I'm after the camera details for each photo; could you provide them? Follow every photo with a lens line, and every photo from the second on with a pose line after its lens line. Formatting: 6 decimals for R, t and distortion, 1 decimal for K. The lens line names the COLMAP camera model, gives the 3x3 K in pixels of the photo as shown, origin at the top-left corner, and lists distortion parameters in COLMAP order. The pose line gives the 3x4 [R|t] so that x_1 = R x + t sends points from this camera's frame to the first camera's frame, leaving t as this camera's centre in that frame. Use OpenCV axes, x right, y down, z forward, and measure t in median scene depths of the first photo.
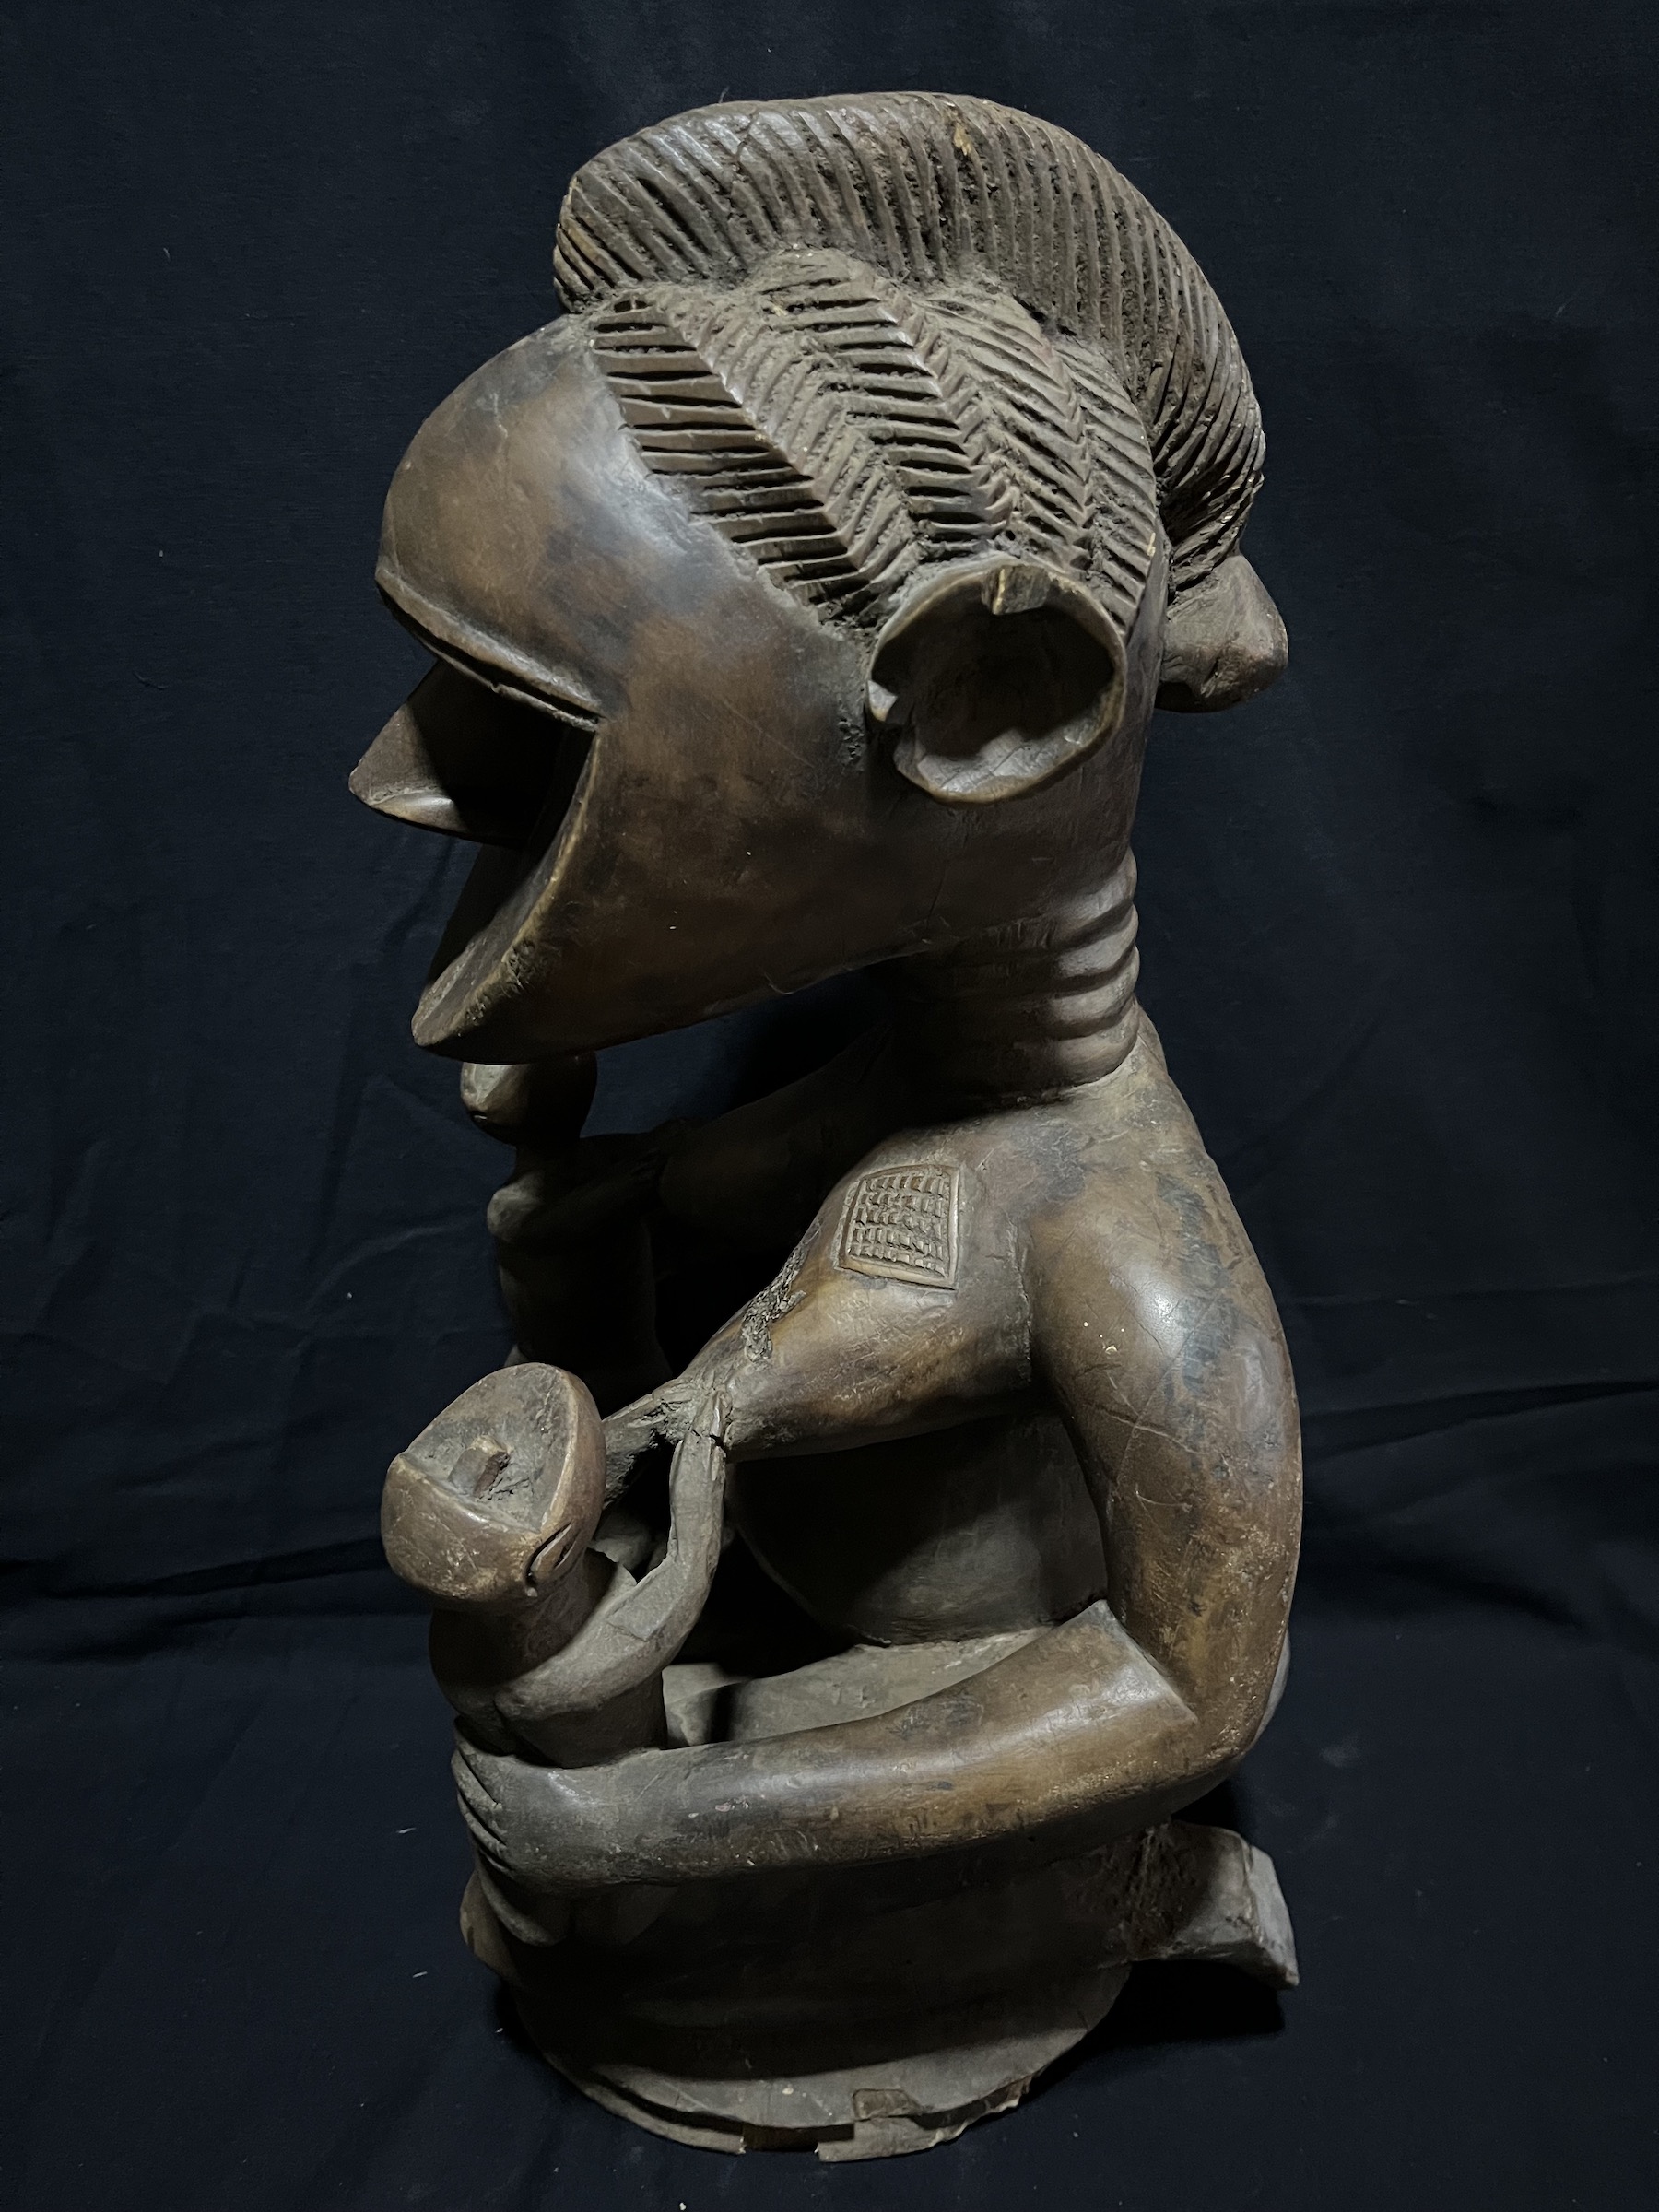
lens RADIAL K [[1883.2, 0, 823.5], [0, 1883.2, 1069.1], [0, 0, 1]] dist [0.076349, -0.201053]
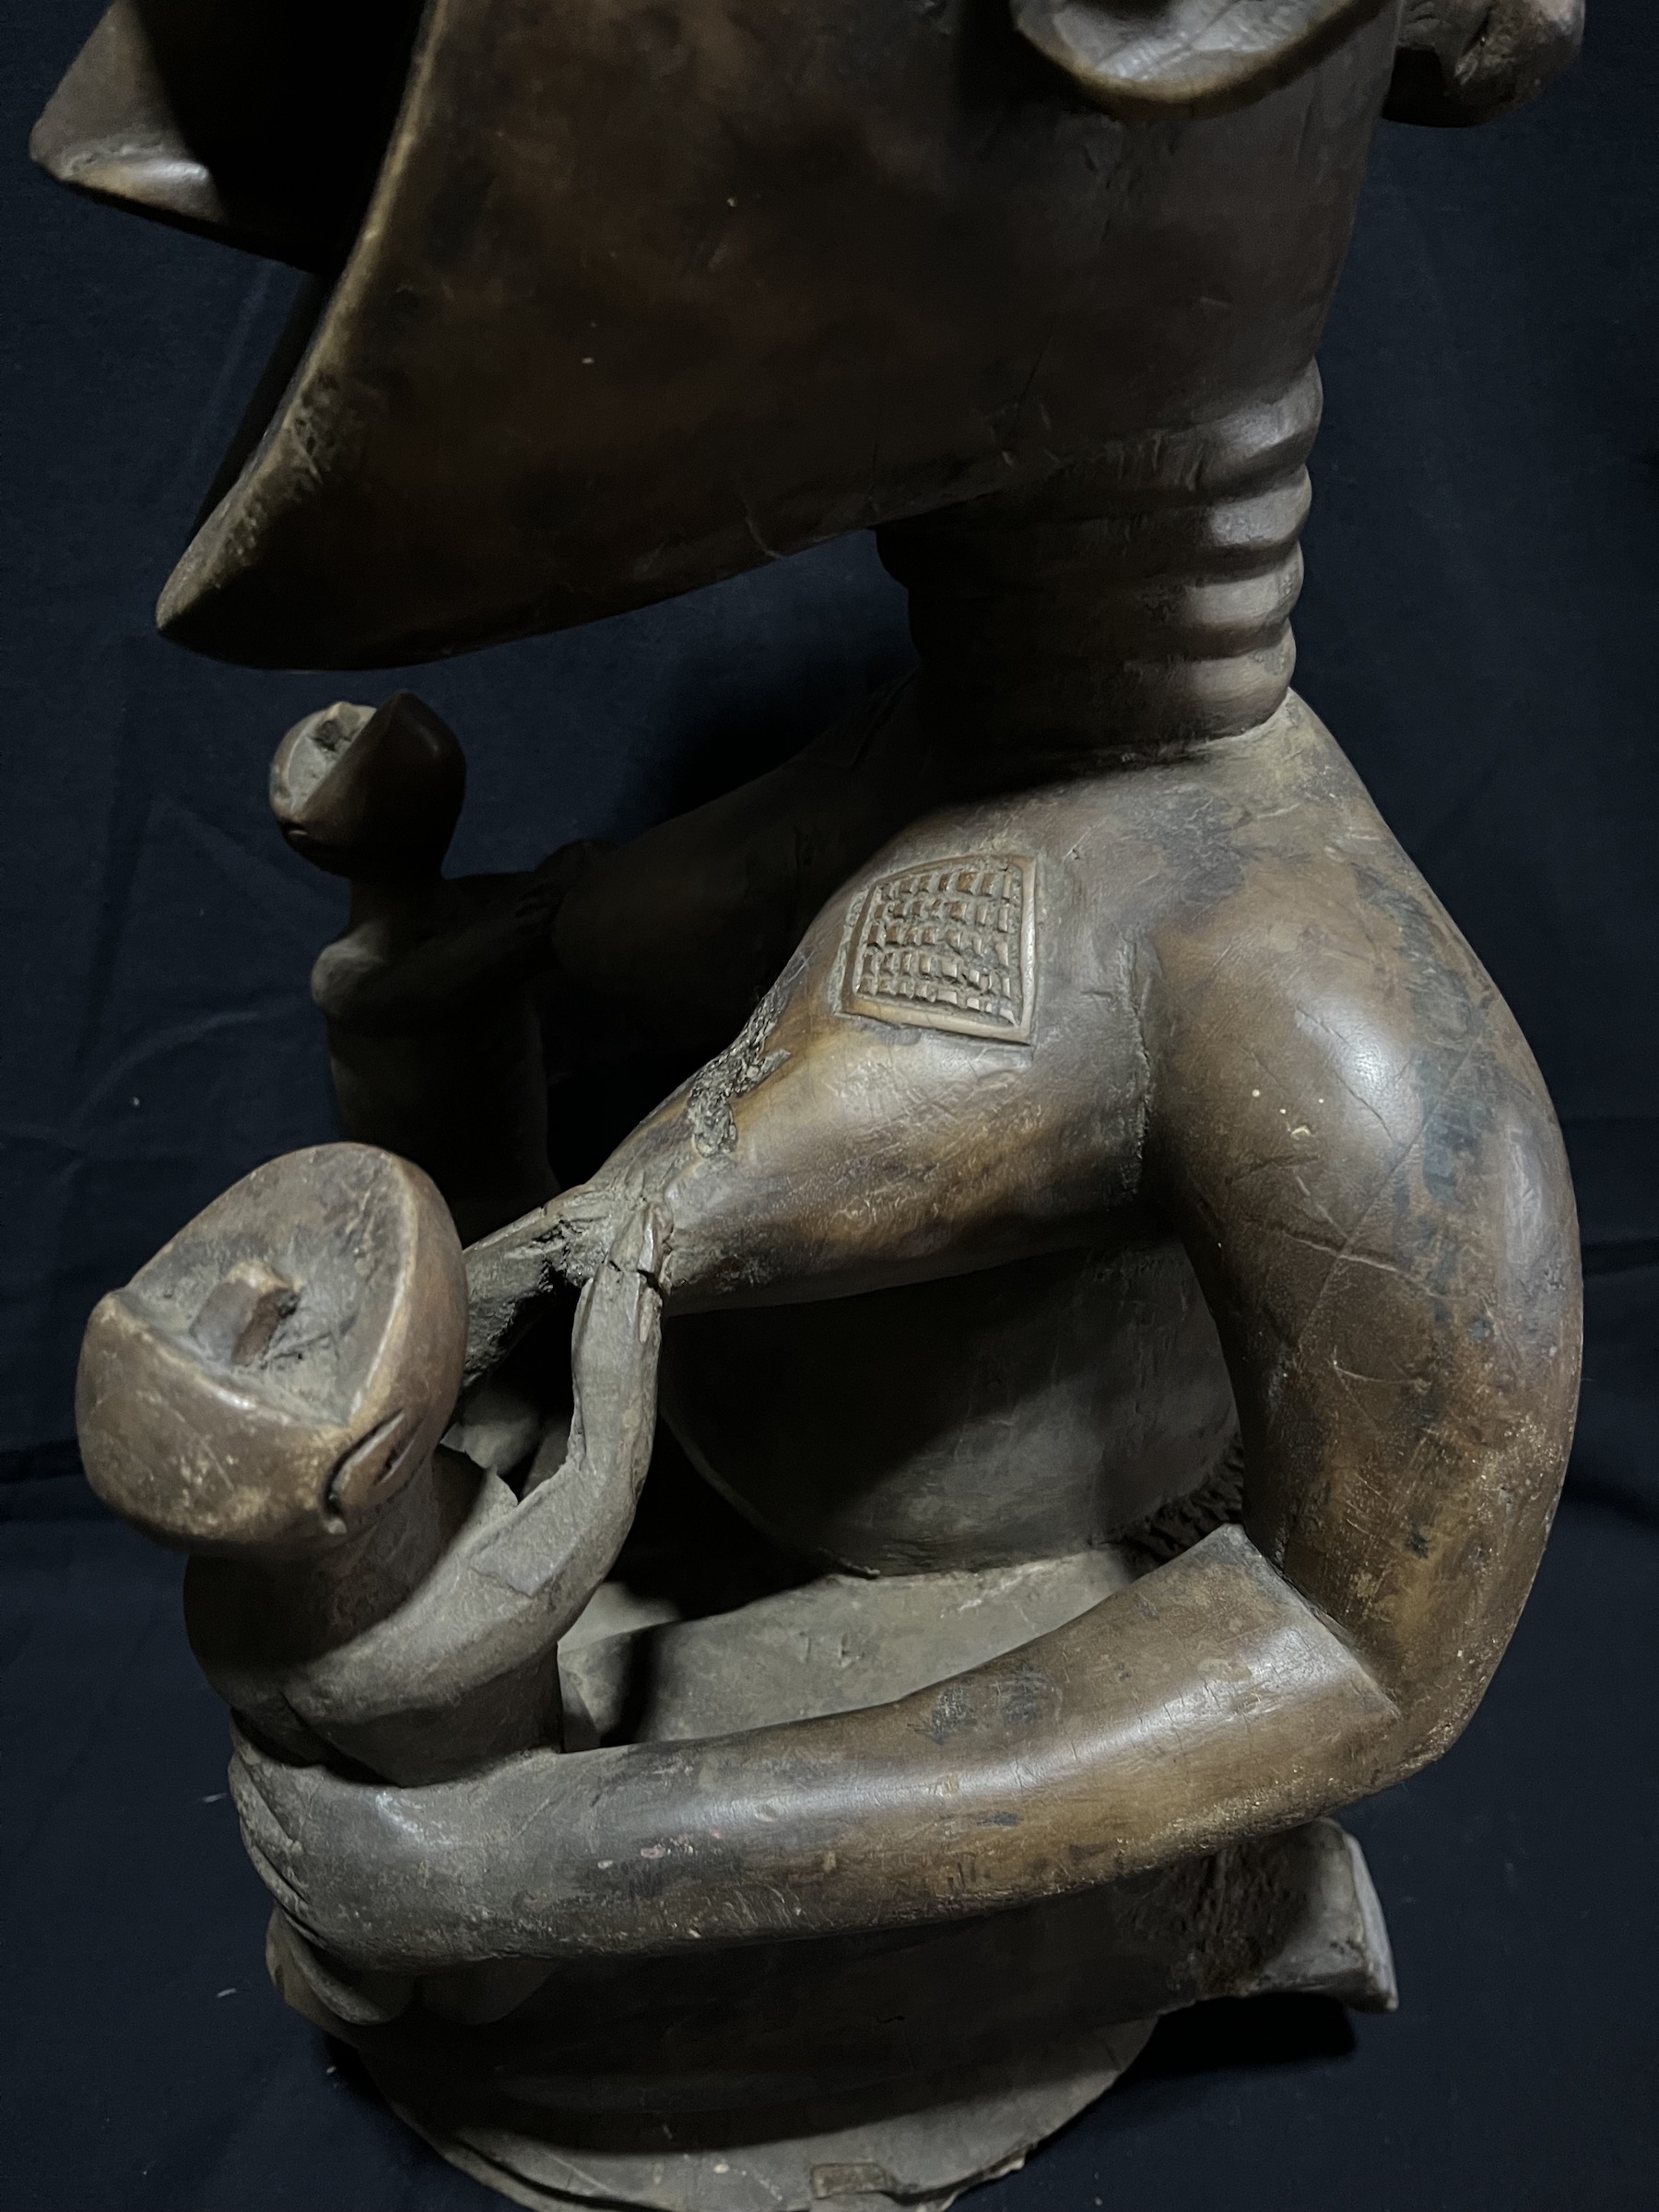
lens RADIAL K [[1883.2, 0, 823.5], [0, 1883.2, 1069.1], [0, 0, 1]] dist [0.076349, -0.201053]
pose [[0.998168, 0.013198, 0.059048, -0.036517], [-0.016788, 0.998014, 0.060717, 0.088445], [-0.058129, -0.061597, 0.996407, 0.377944]]
